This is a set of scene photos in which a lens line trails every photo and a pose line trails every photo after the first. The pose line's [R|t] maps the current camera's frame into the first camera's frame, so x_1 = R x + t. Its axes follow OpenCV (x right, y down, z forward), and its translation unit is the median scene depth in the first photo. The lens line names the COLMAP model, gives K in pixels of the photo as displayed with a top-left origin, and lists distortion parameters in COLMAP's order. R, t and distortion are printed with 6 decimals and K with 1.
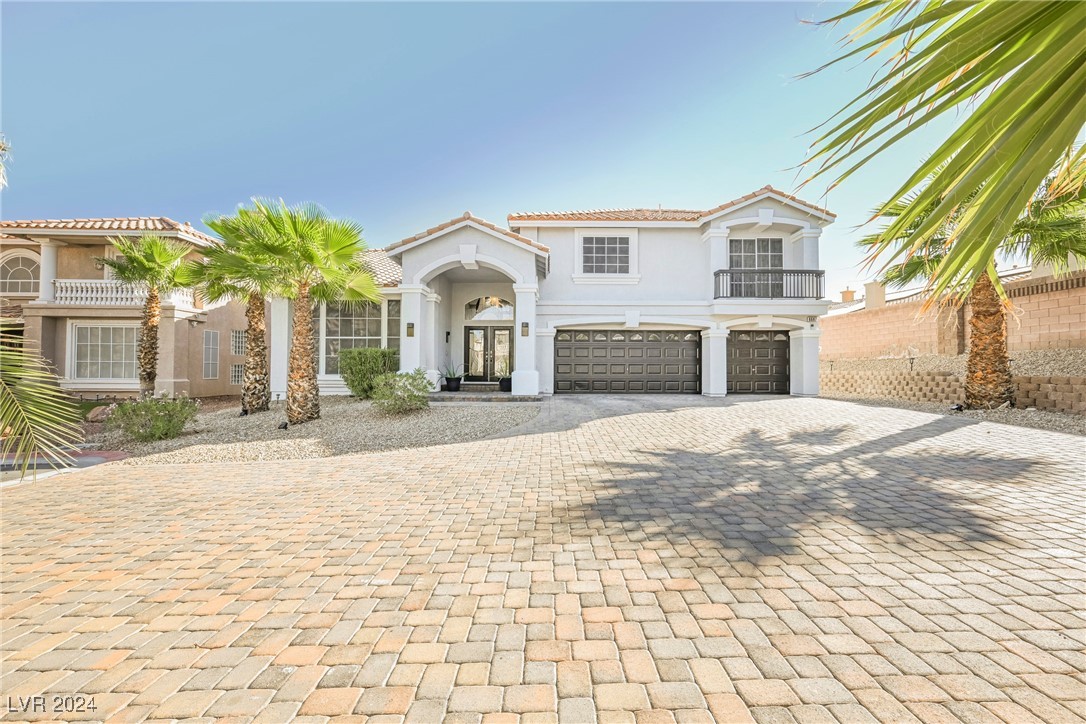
lens RADIAL K [[441.2, 0, 547.1], [0, 441.2, 363.7], [0, 0, 1]] dist [0.000147, -0.000033]
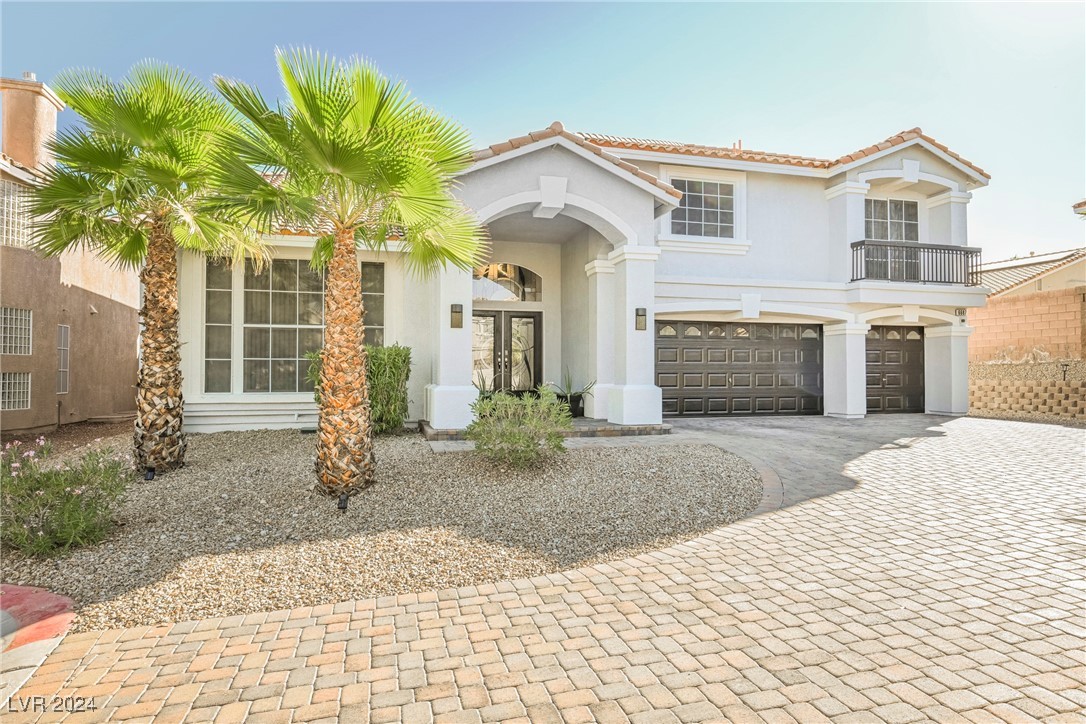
lens RADIAL K [[629.8, 0, 543.0], [0, 629.8, 362.0], [0, 0, 1]] dist [0.000902, 0.000413]
pose [[0.965526, 0.001766, 0.260301, -0.361671], [-0.001082, 0.999996, -0.002770, -0.012544], [-0.260305, 0.002392, 0.965524, 0.151757]]
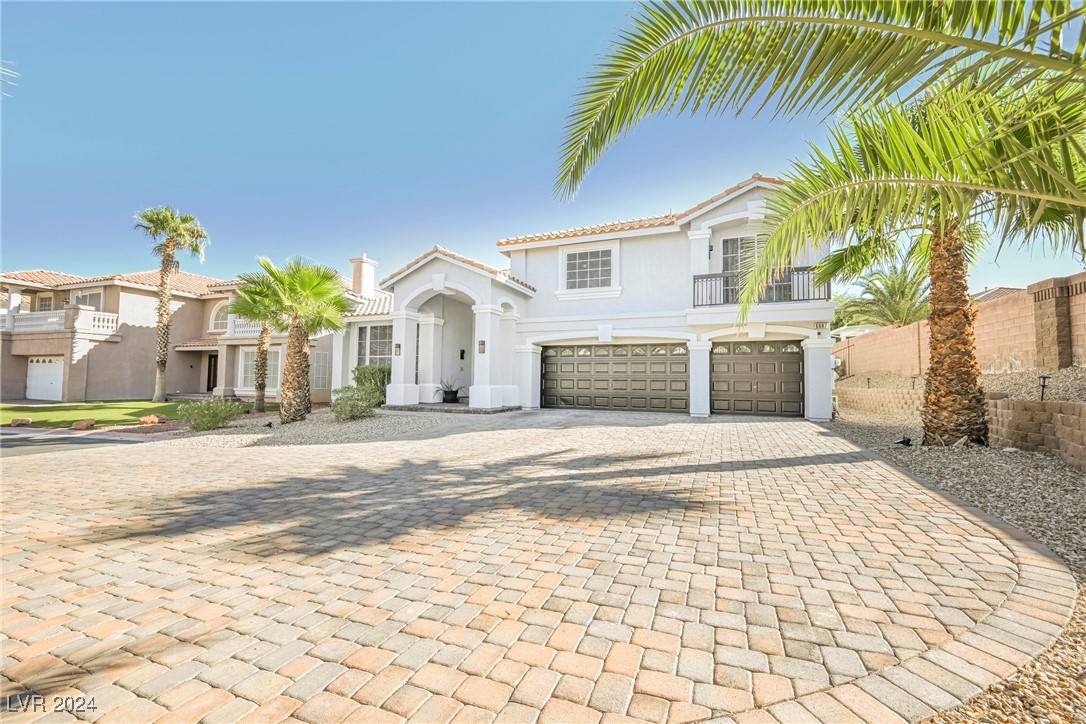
lens RADIAL K [[441.2, 0, 547.1], [0, 441.2, 363.7], [0, 0, 1]] dist [0.000147, -0.000033]
pose [[0.922727, -0.008271, -0.385365, 0.447375], [-0.004006, 0.999510, -0.031045, -0.003709], [0.385433, 0.030190, 0.922242, 0.057242]]
